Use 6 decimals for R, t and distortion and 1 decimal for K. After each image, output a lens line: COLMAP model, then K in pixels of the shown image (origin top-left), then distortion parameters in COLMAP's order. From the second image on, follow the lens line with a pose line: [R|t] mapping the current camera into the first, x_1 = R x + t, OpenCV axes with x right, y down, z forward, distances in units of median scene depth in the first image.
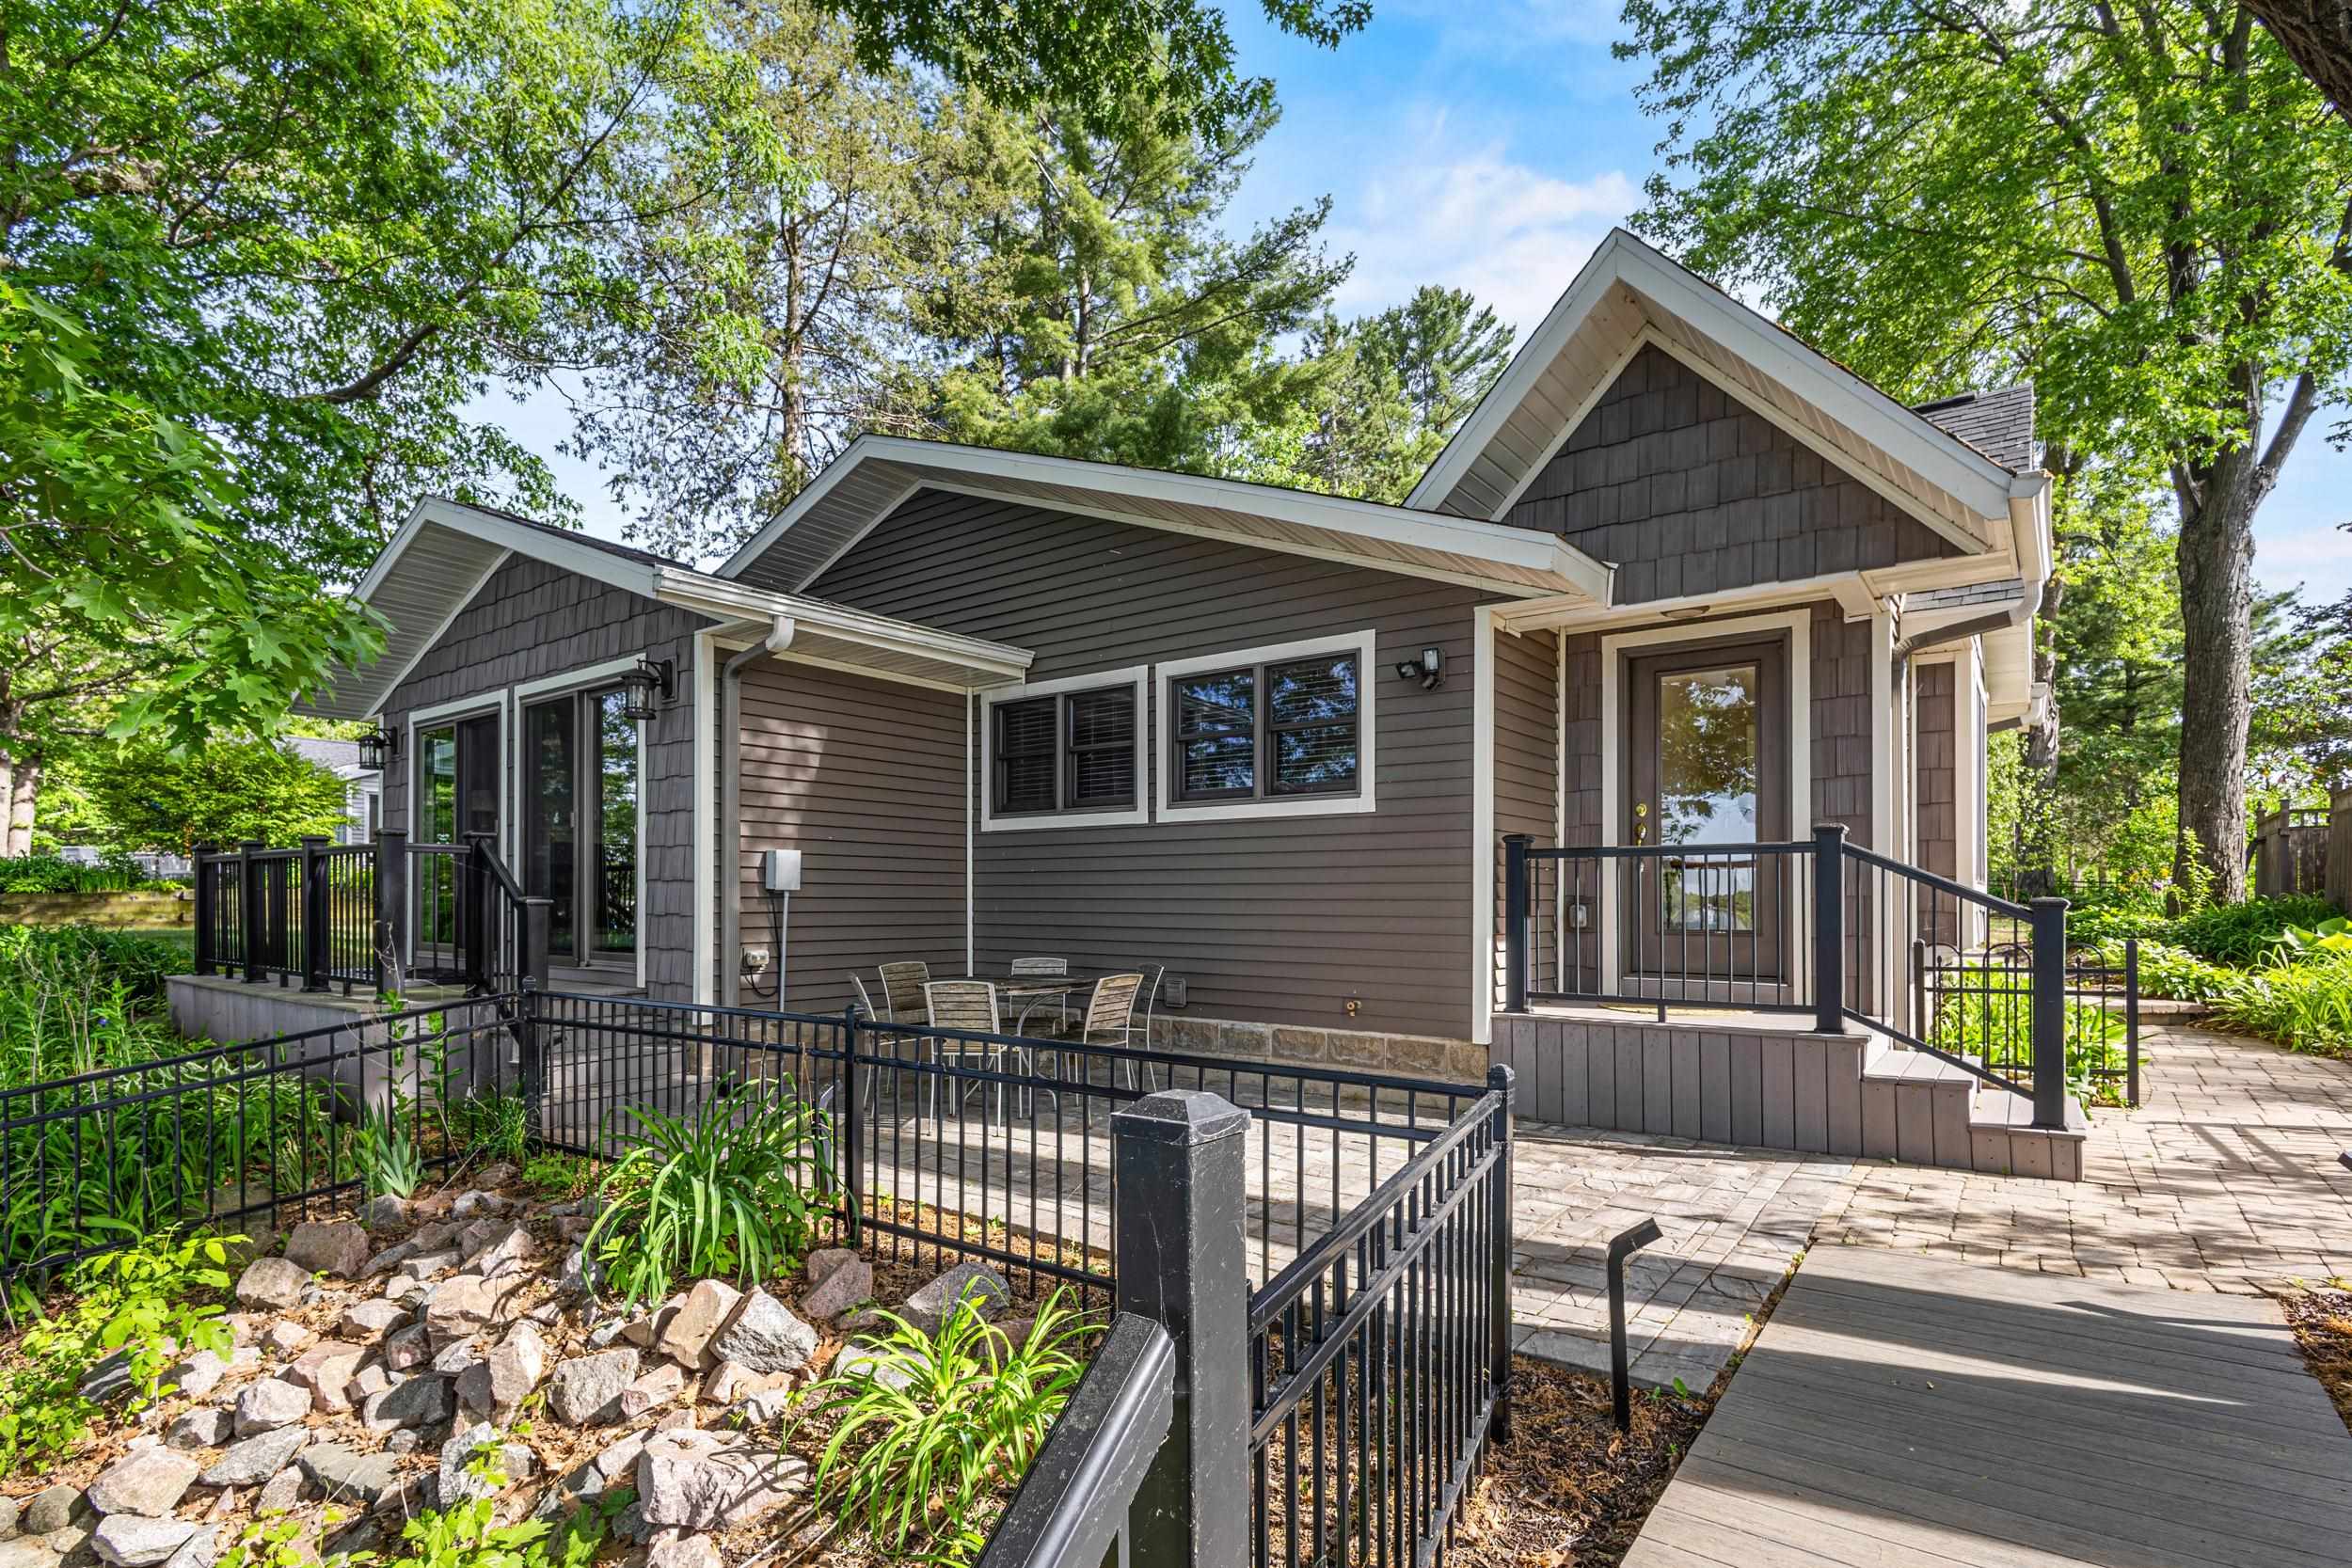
lens RADIAL K [[1133.7, 0, 1175.4], [0, 1133.7, 883.5], [0, 0, 1]] dist [0.001599, 0.000175]
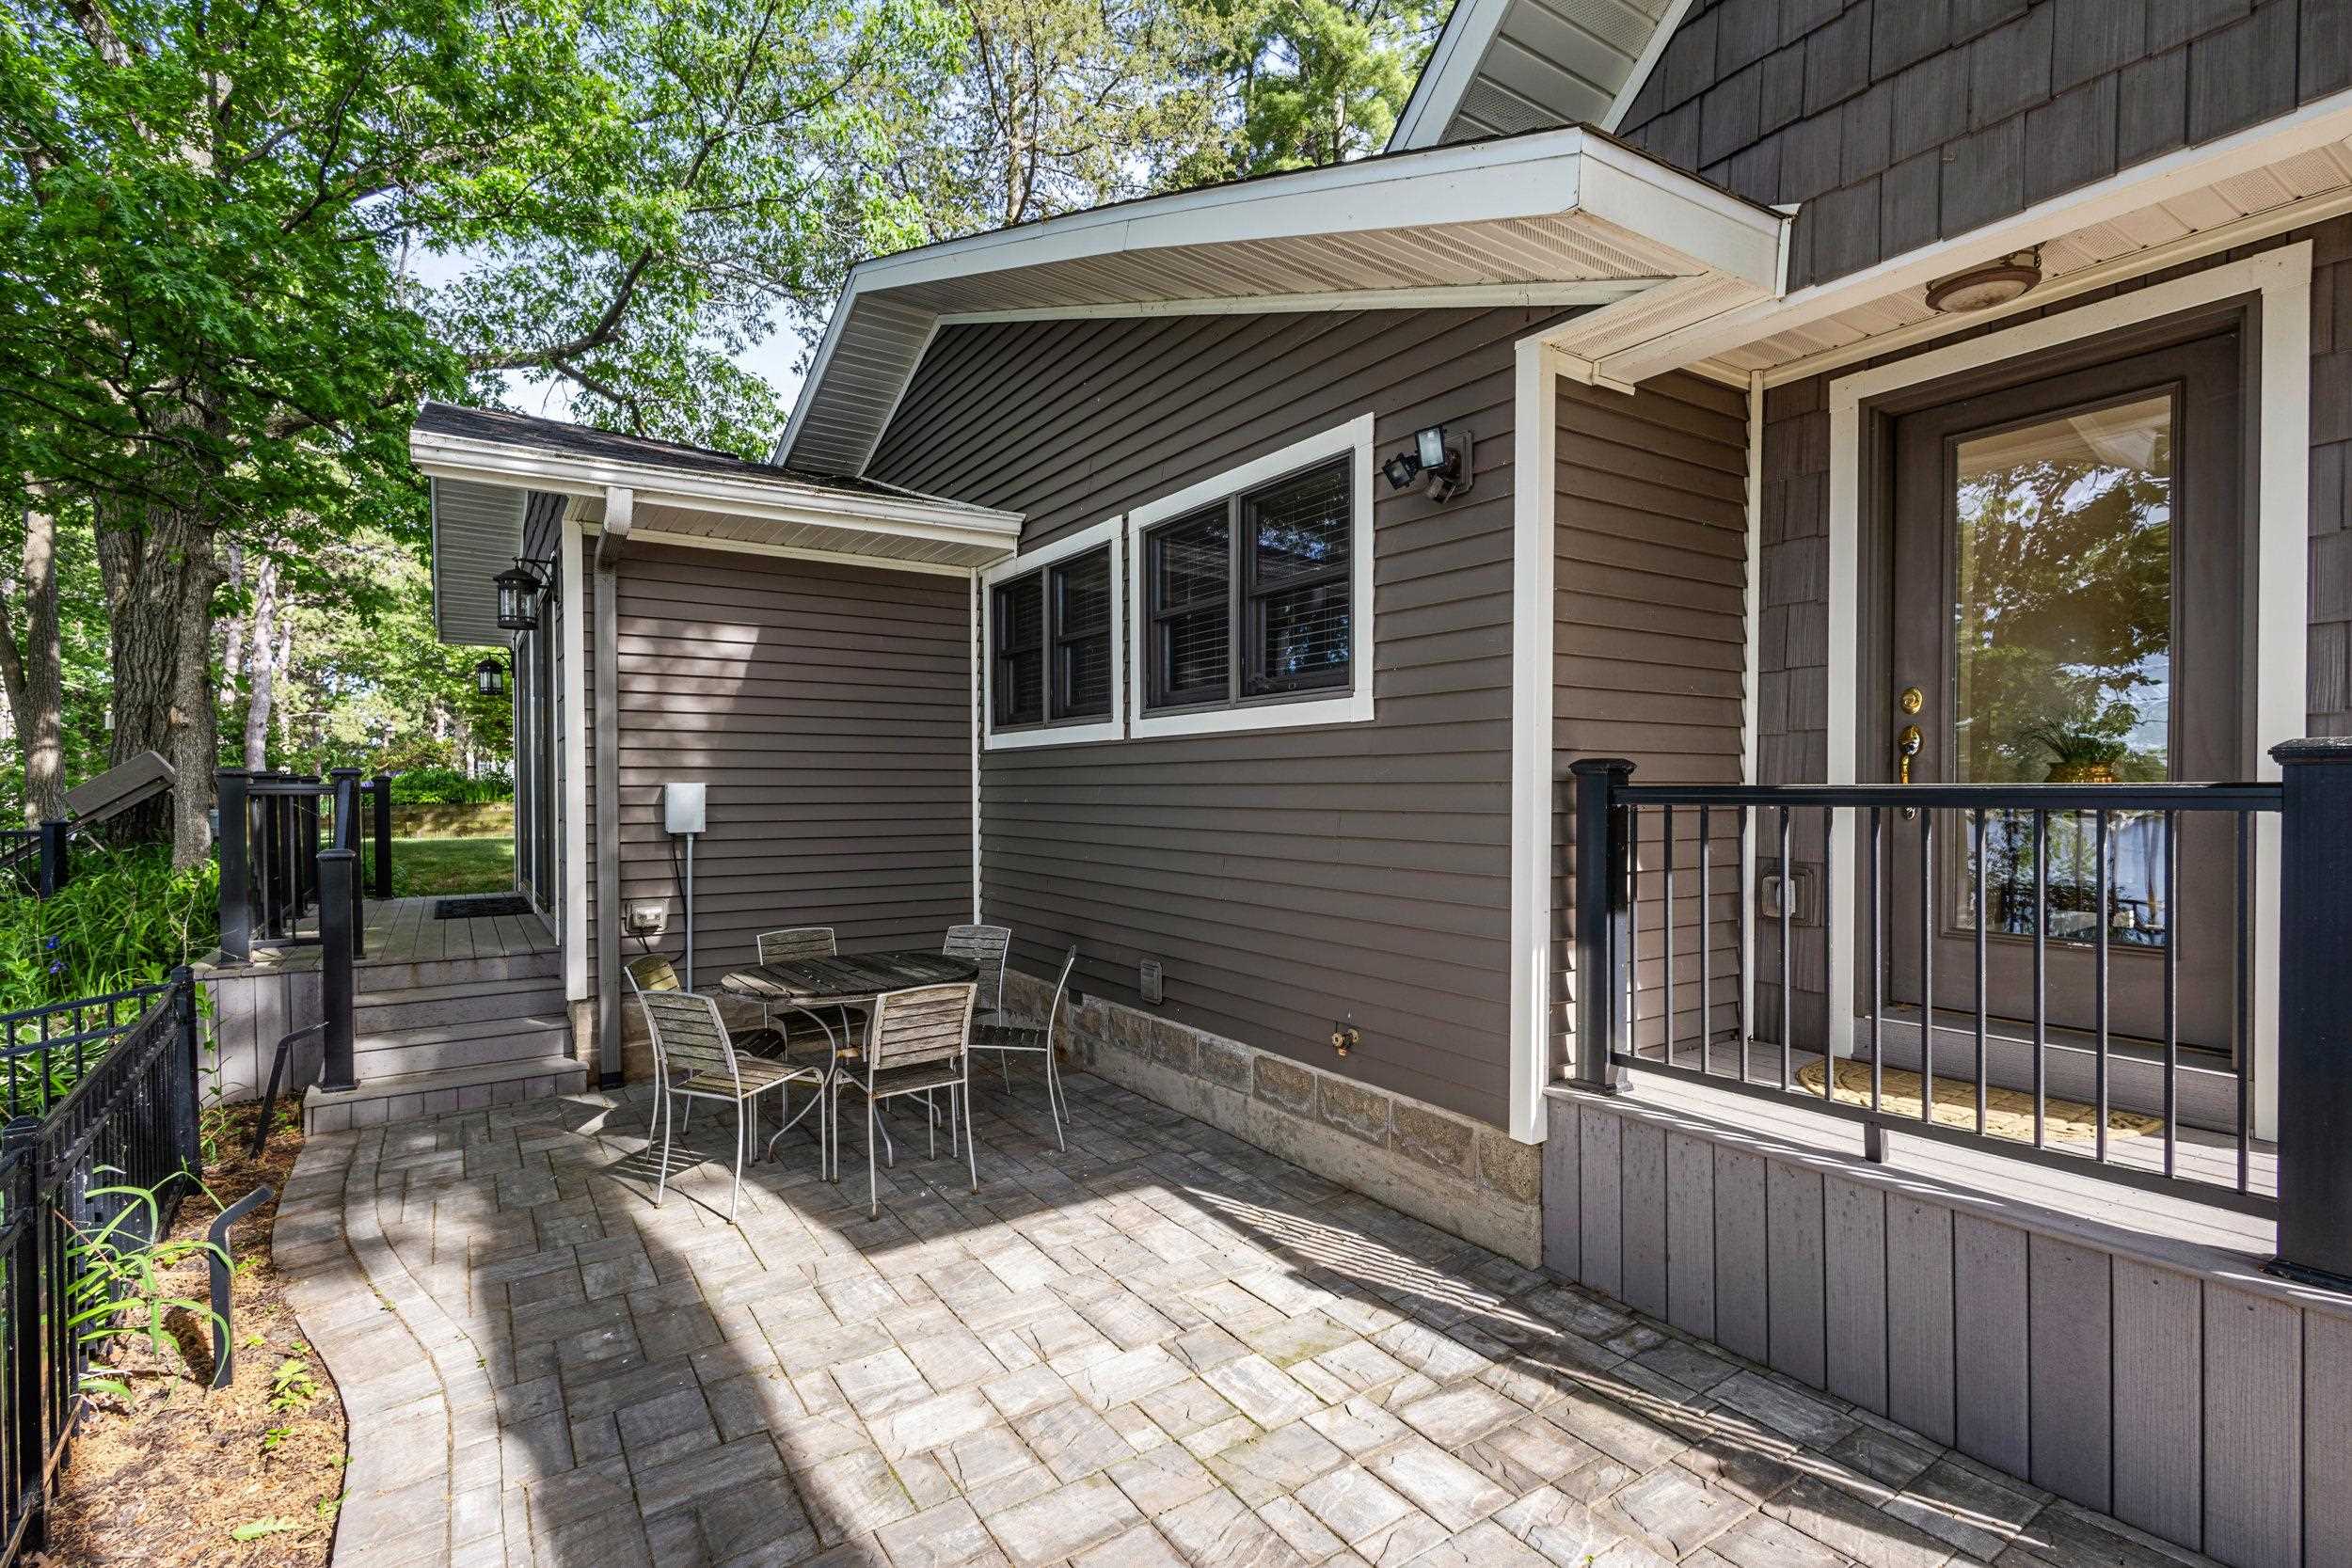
lens RADIAL K [[1098.4, 0, 1171.5], [0, 1098.4, 801.4], [0, 0, 1]] dist [0.003515, 0.000239]
pose [[0.943616, -0.000723, -0.331040, 0.246504], [0.009107, 0.999676, 0.023775, -0.032605], [0.330916, -0.025449, 0.943317, 0.385608]]
